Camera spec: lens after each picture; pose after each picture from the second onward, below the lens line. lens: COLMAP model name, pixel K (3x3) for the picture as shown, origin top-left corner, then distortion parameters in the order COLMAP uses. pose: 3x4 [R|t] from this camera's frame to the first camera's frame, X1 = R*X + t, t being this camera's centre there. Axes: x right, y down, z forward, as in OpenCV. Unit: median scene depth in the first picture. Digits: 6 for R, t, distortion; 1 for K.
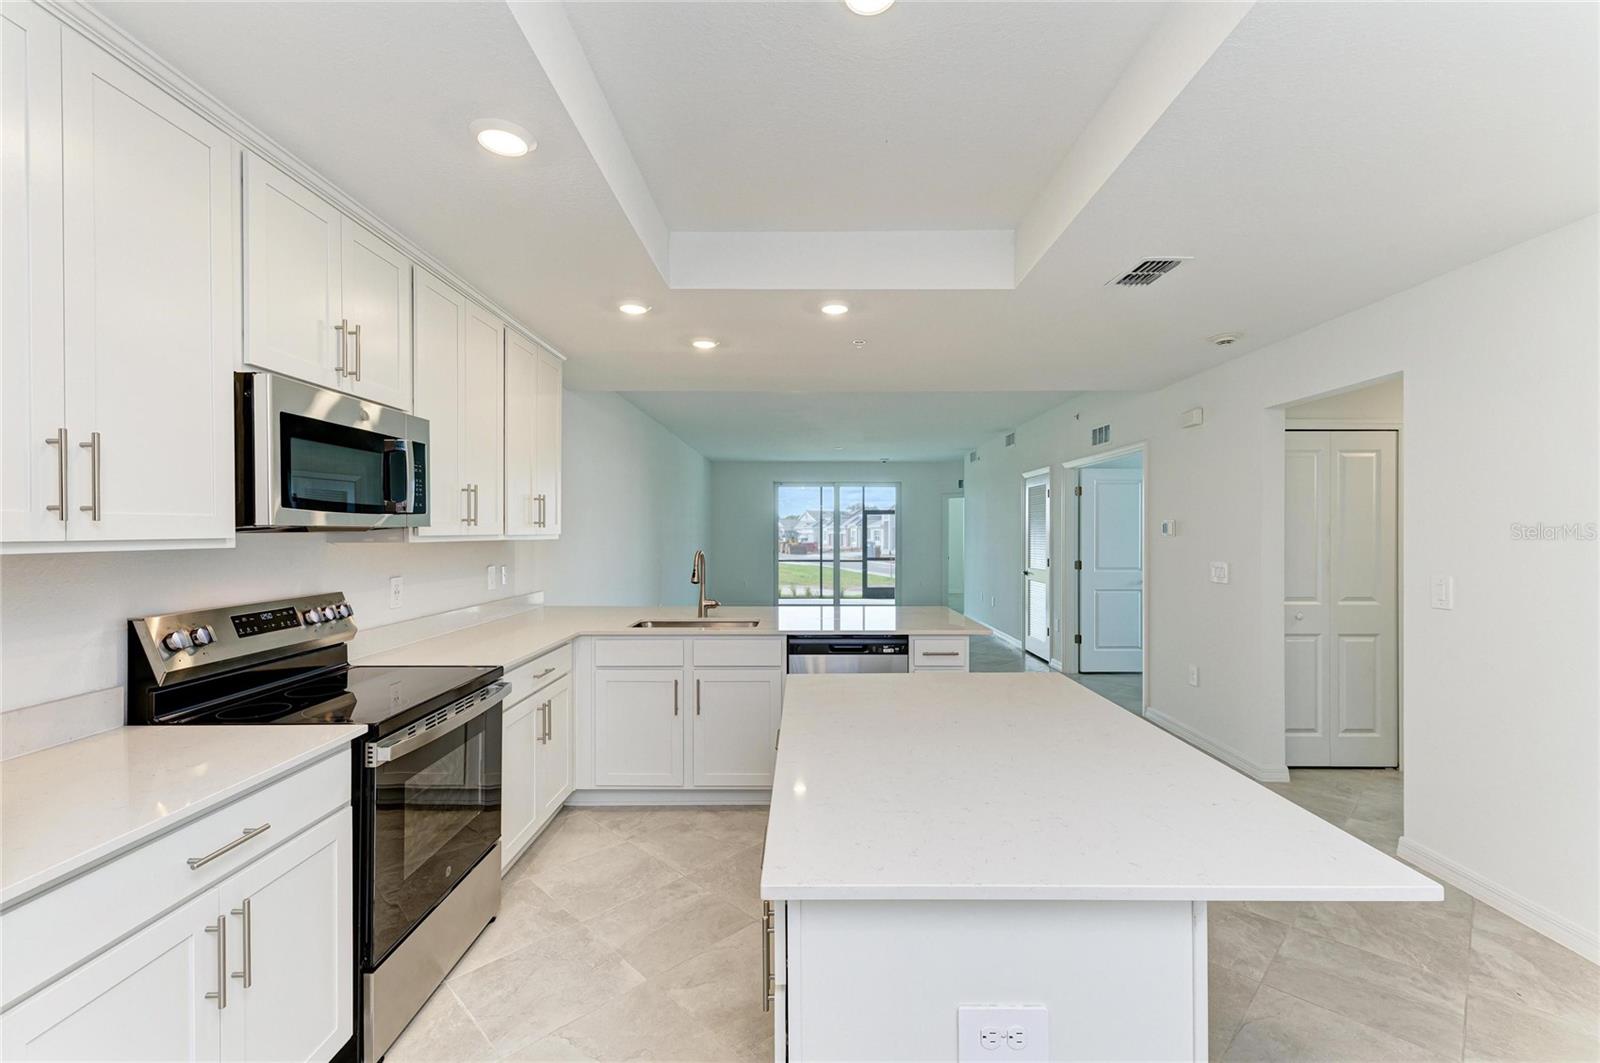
lens RADIAL K [[675.7, 0, 800.0], [0, 675.7, 531.5], [0, 0, 1]] dist [-0.001201, -0.000197]
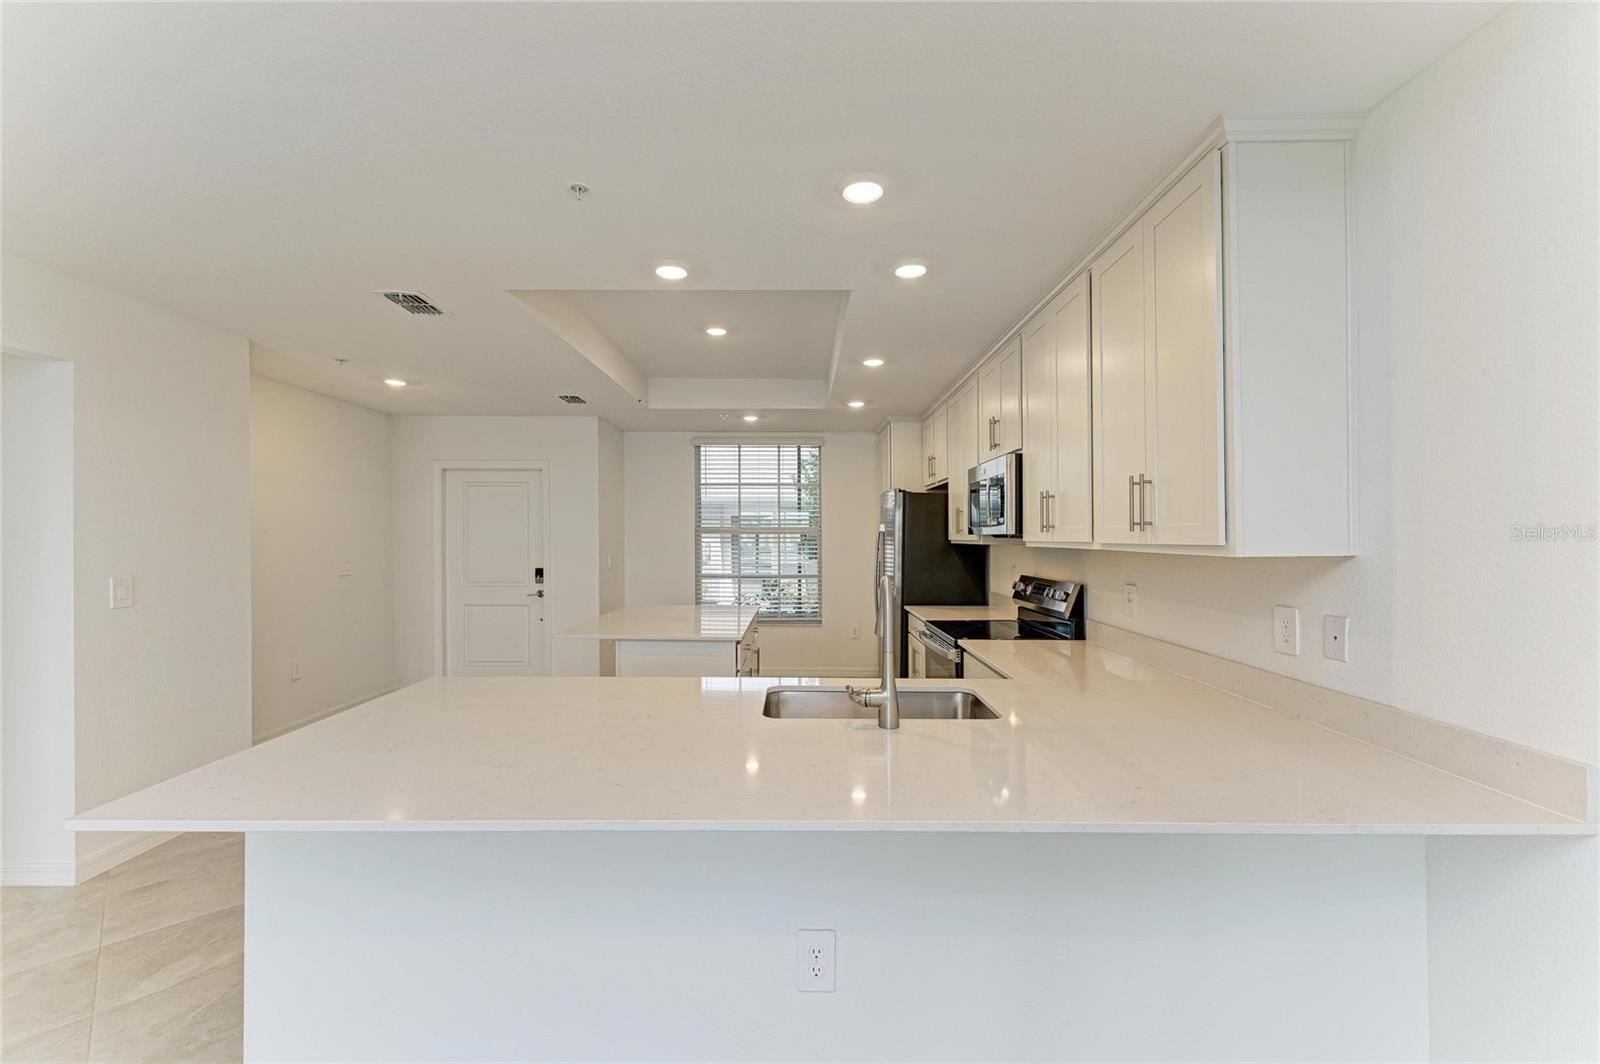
lens RADIAL K [[654.8, 0, 799.1], [0, 654.8, 536.6], [0, 0, 1]] dist [0.019087, 0.000000]
pose [[-0.999992, -0.002734, -0.003023, -0.132099], [-0.002739, 0.999994, 0.001908, -0.004018], [0.003017, 0.001916, -0.999994, 2.279300]]
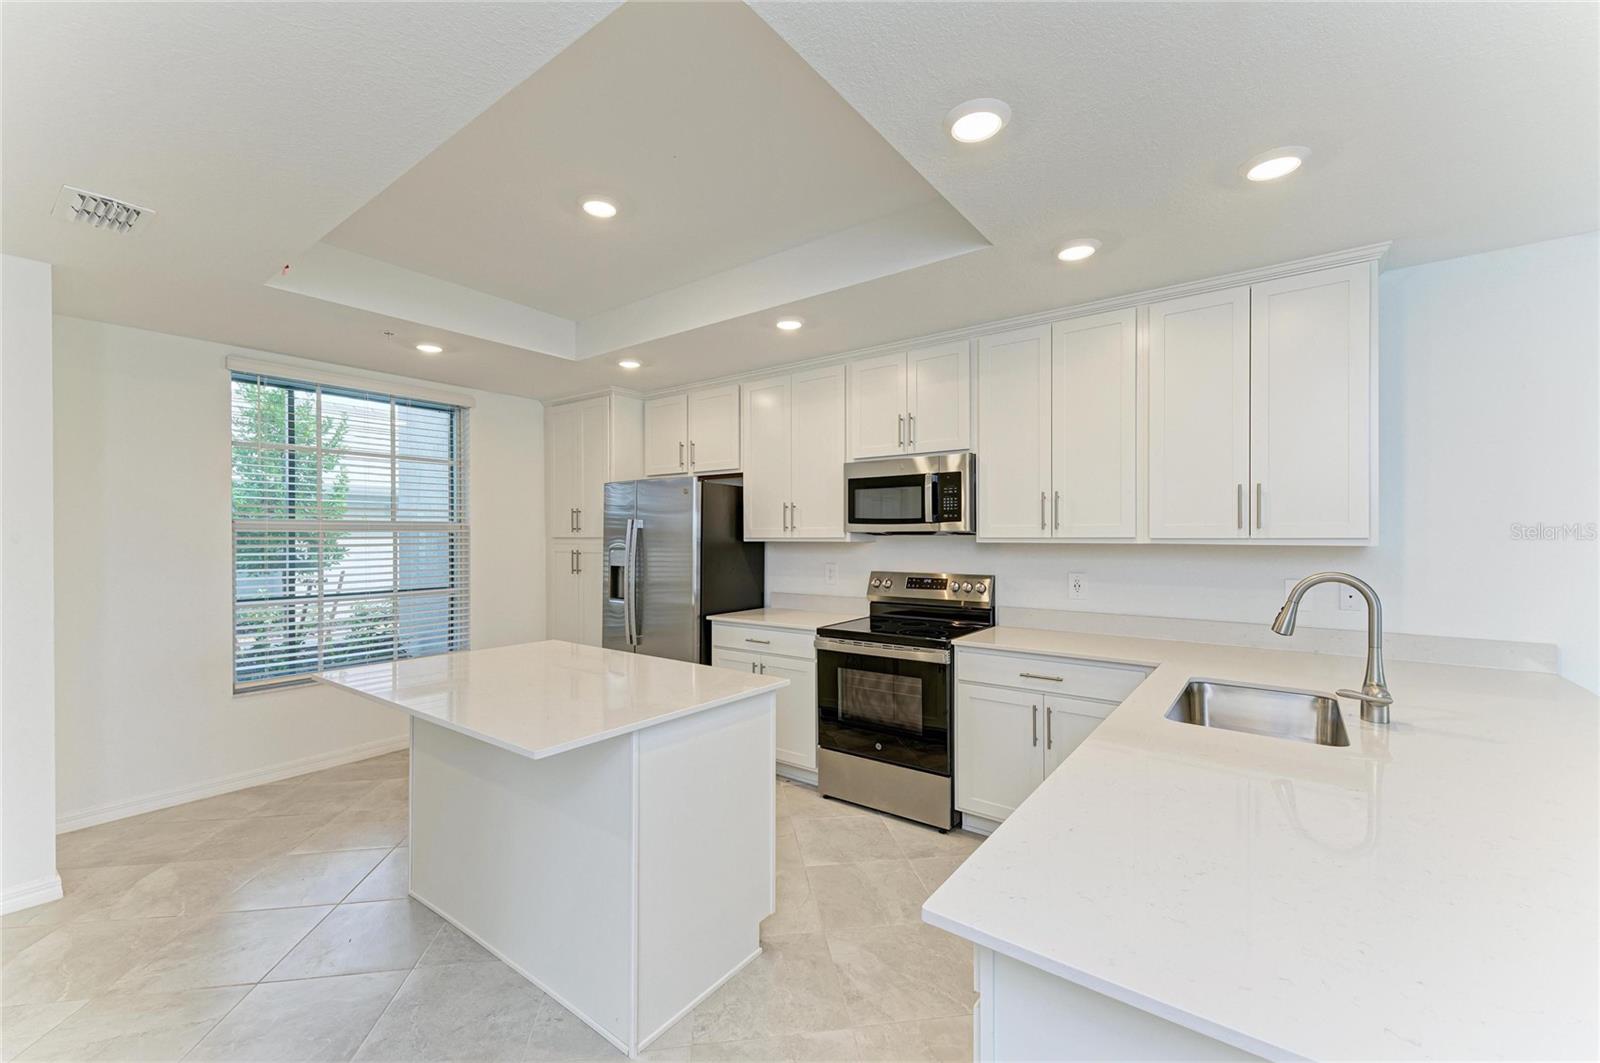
lens RADIAL K [[654.8, 0, 799.1], [0, 654.8, 536.1], [0, 0, 1]] dist [0.019087, 0.000000]
pose [[-0.595780, 0.004115, -0.803137, 0.715150], [0.001705, 0.999991, 0.003859, -0.002688], [0.803146, 0.000930, -0.595782, 1.511914]]
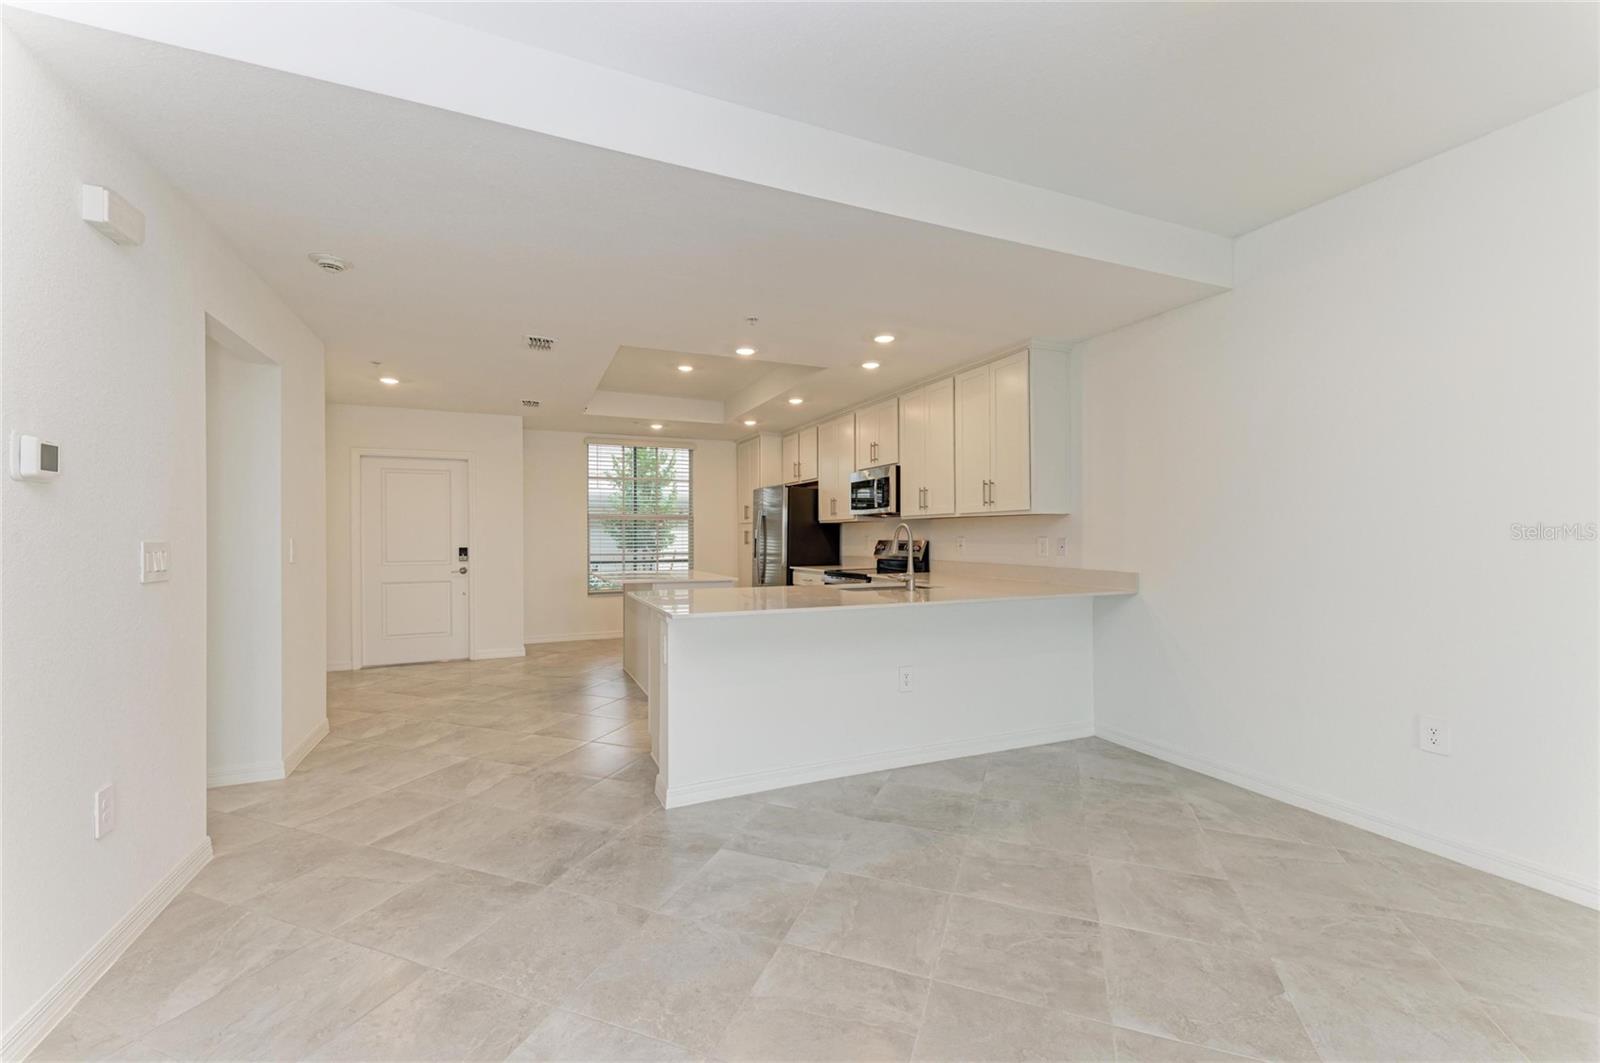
lens RADIAL K [[654.8, 0, 799.1], [0, 654.8, 536.1], [0, 0, 1]] dist [0.019087, 0.000000]
pose [[-0.911897, 0.003200, -0.410406, 0.644170], [0.002766, 0.999995, 0.001651, 0.068690], [0.410409, 0.000370, -0.911901, 2.881077]]
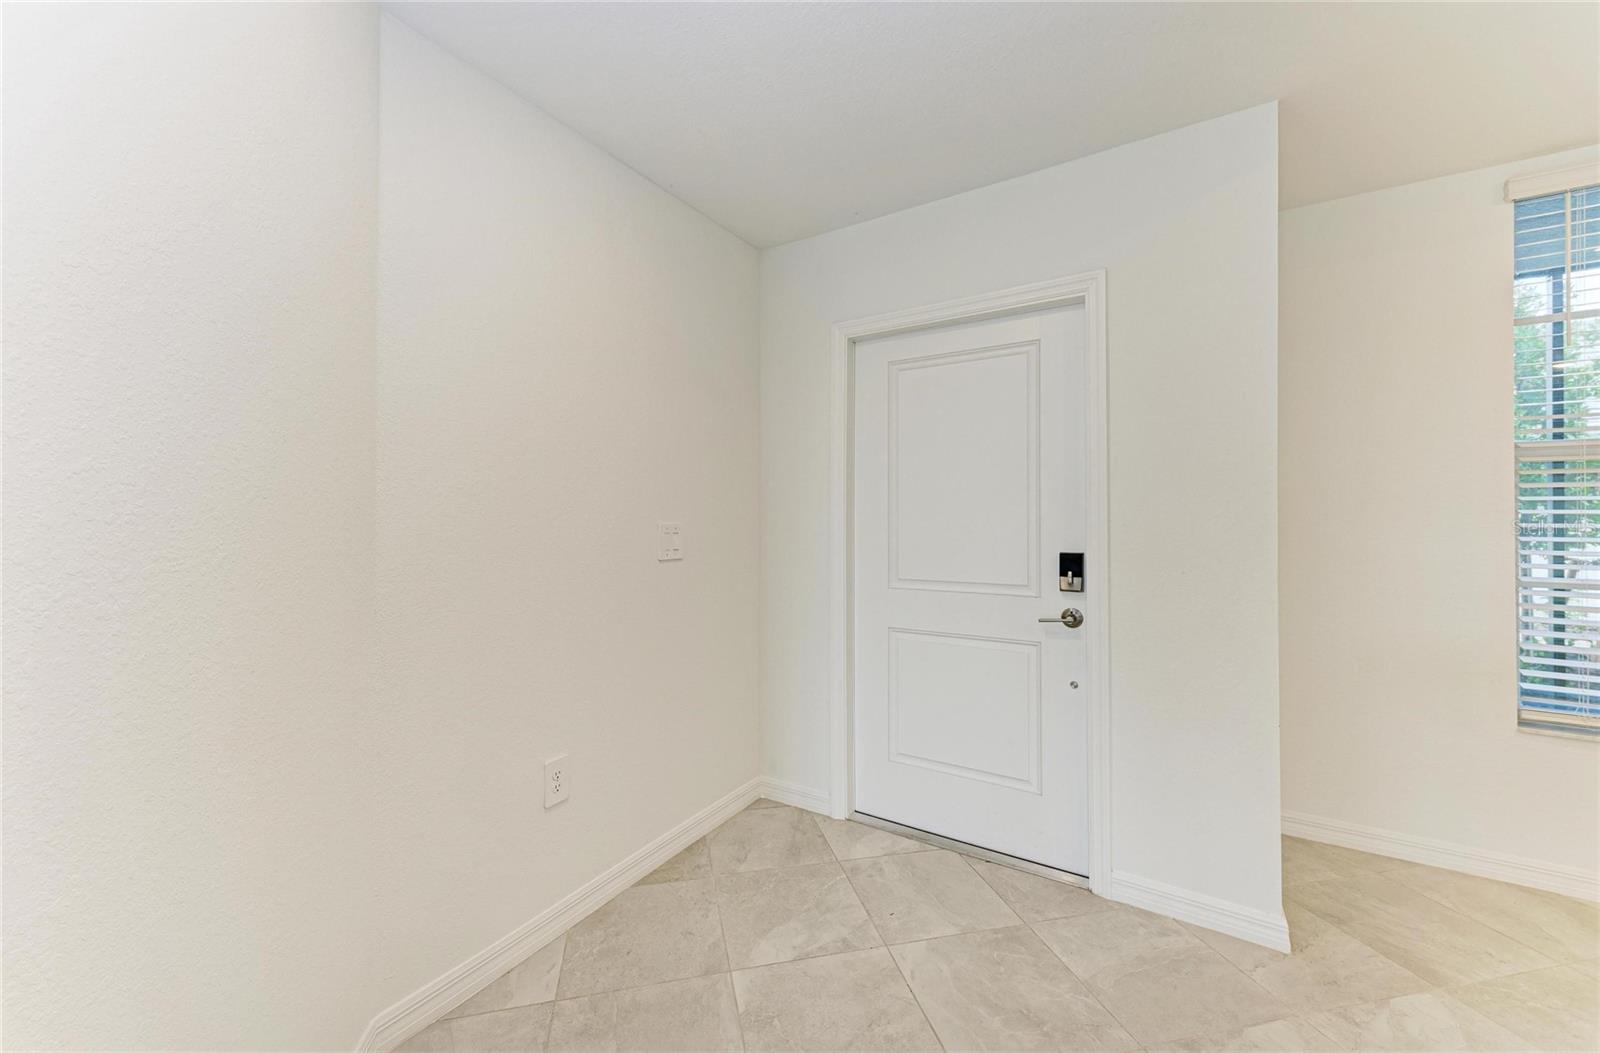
lens RADIAL K [[650.2, 0, 740.9], [0, 650.2, 521.9], [0, 0, 1]] dist [0.000962, 0.000092]
pose [[-0.834117, -0.000378, 0.551588, 0.673219], [0.004811, 0.999957, 0.007961, 0.062684], [-0.551567, 0.009294, -0.834079, 0.941451]]
